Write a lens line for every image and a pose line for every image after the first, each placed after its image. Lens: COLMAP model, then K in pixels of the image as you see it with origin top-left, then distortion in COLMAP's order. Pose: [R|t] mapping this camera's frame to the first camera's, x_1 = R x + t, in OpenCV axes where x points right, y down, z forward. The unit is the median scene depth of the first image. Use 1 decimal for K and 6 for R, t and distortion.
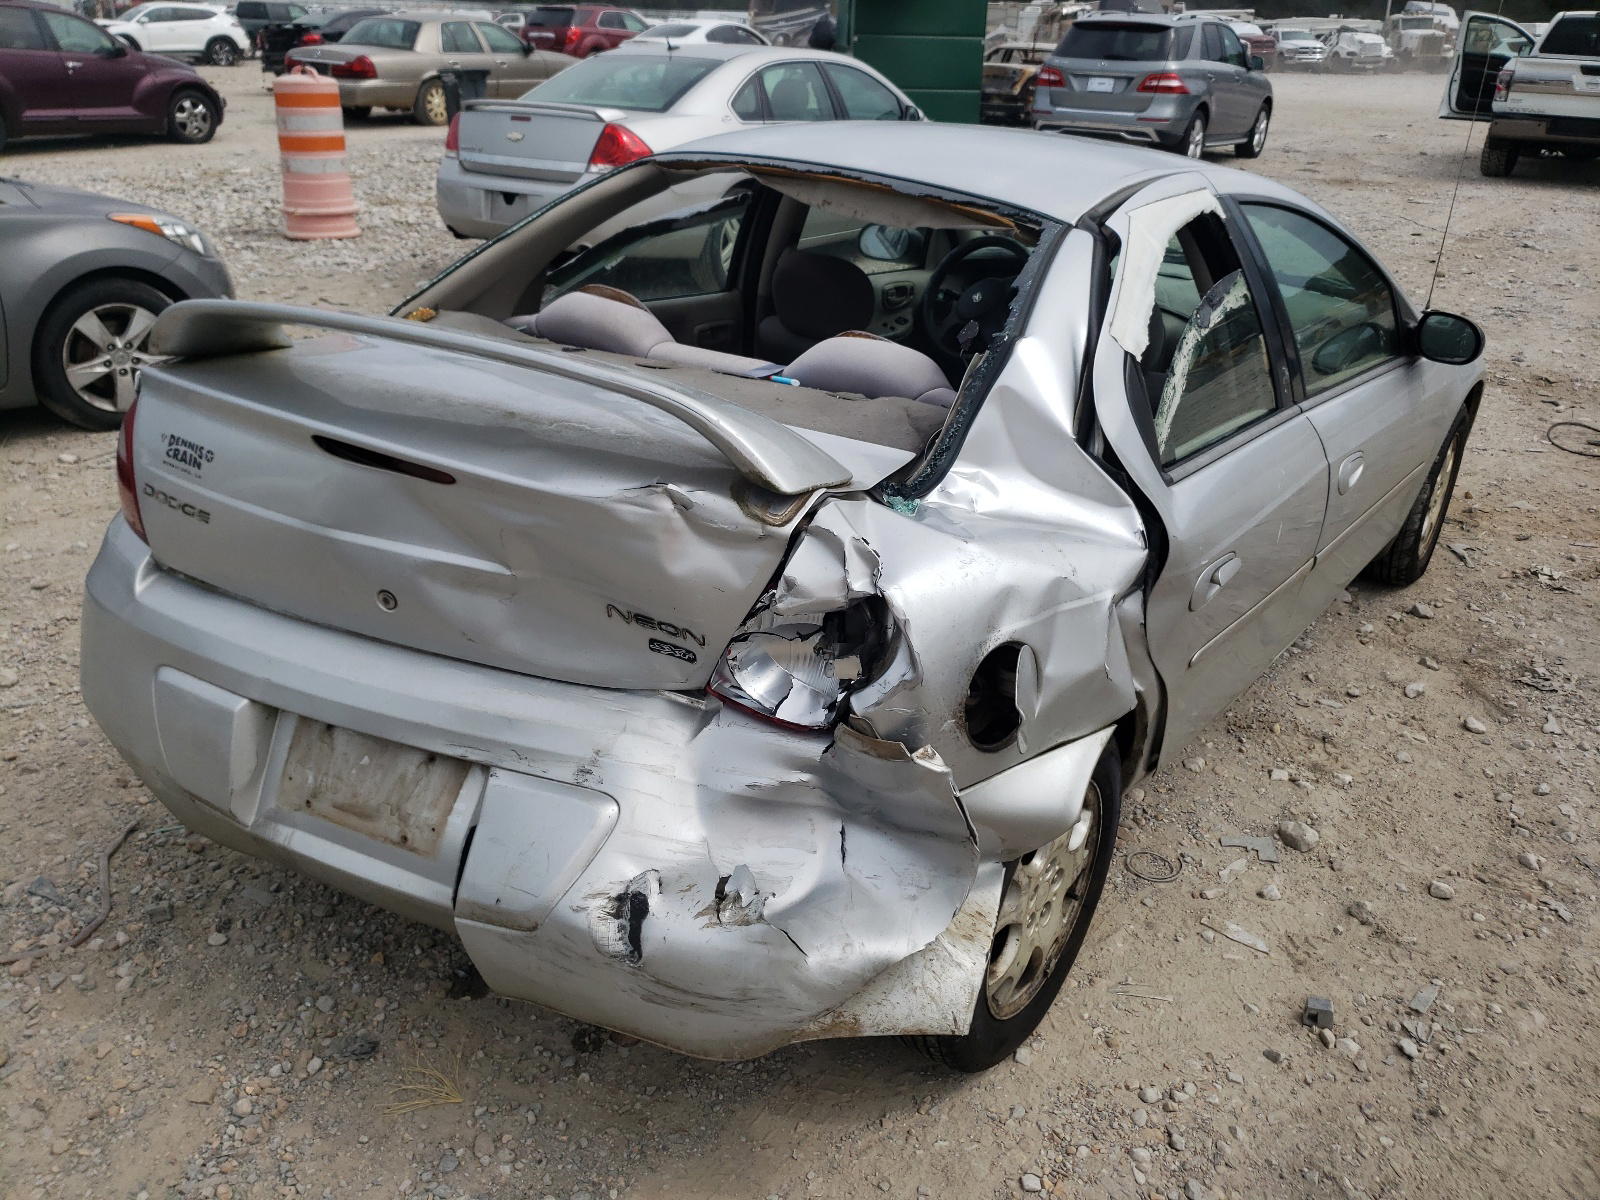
lens RADIAL K [[1222.2, 0, 798.8], [0, 1222.2, 564.4], [0, 0, 1]] dist [-0.004146, 0.034602]
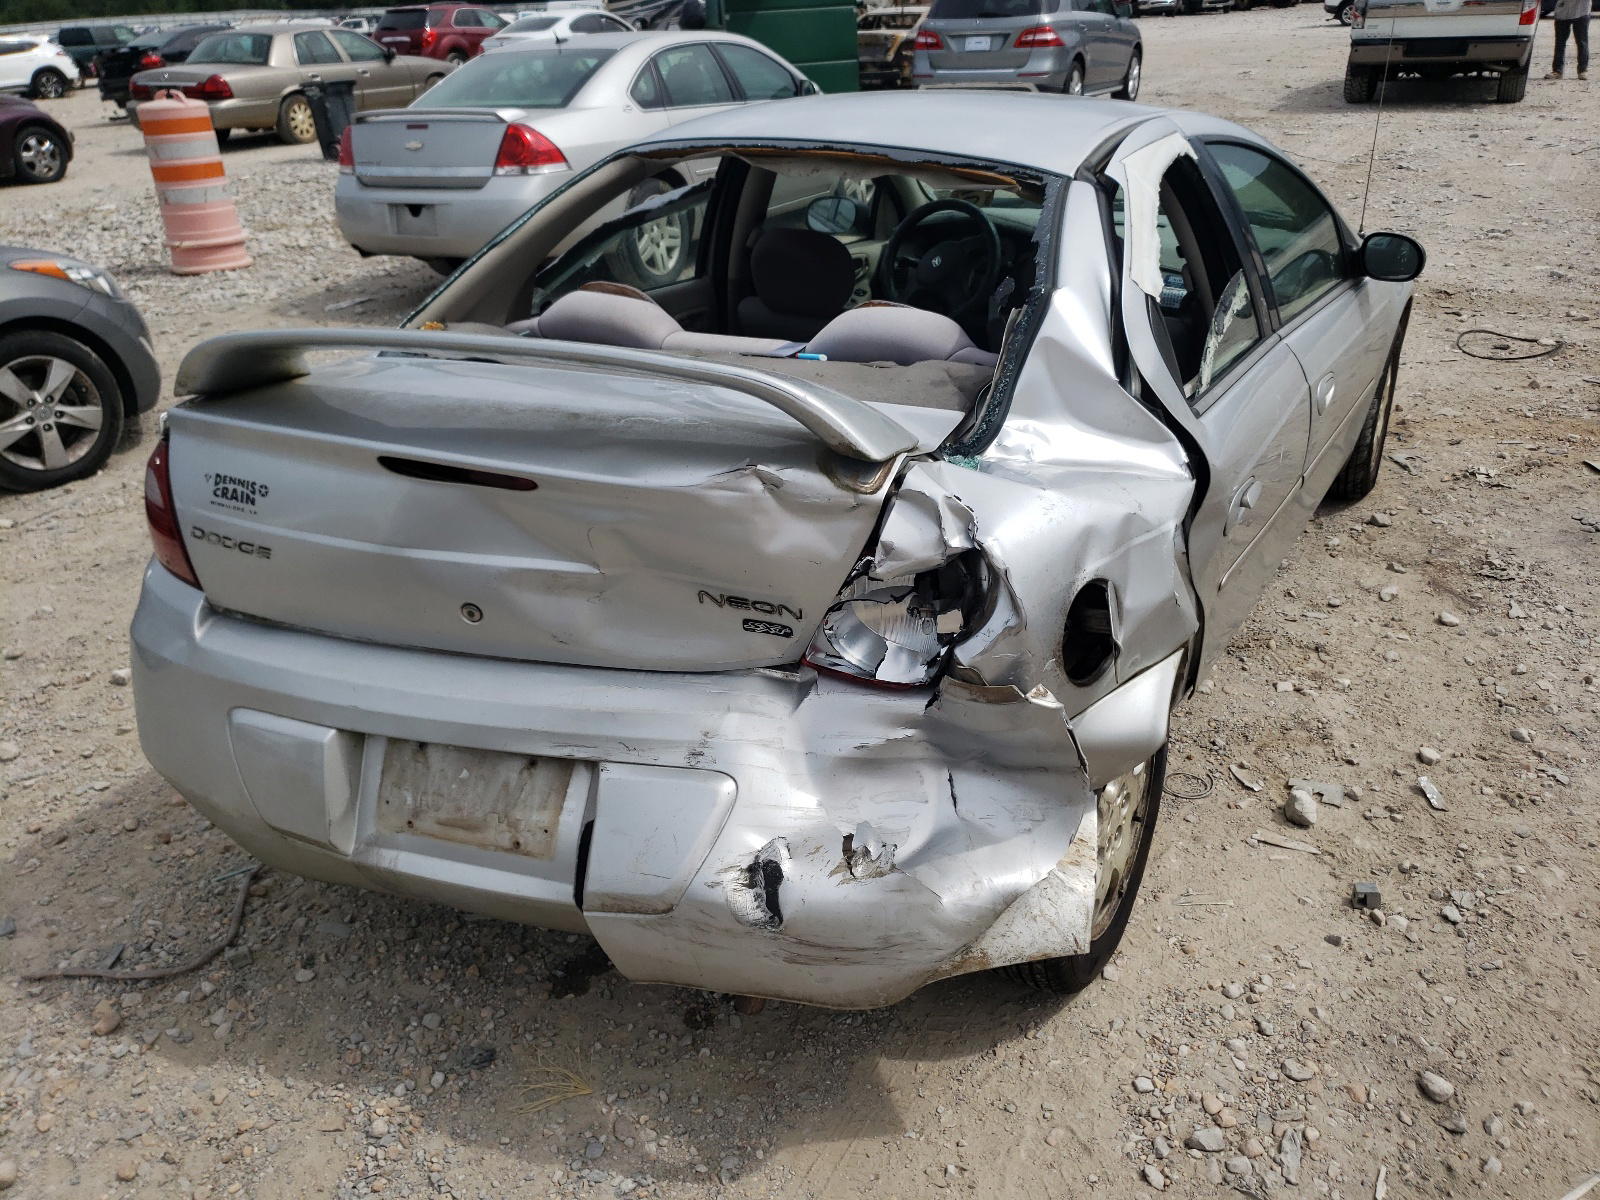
lens RADIAL K [[1220.8, 0, 800.0], [0, 1220.8, 600.0], [0, 0, 1]] dist [-0.006310, 0.039247]
pose [[0.989864, -0.117734, 0.079419, -0.121977], [0.114537, 0.992458, 0.043689, 0.004629], [-0.083964, -0.034150, 0.995883, -0.017347]]
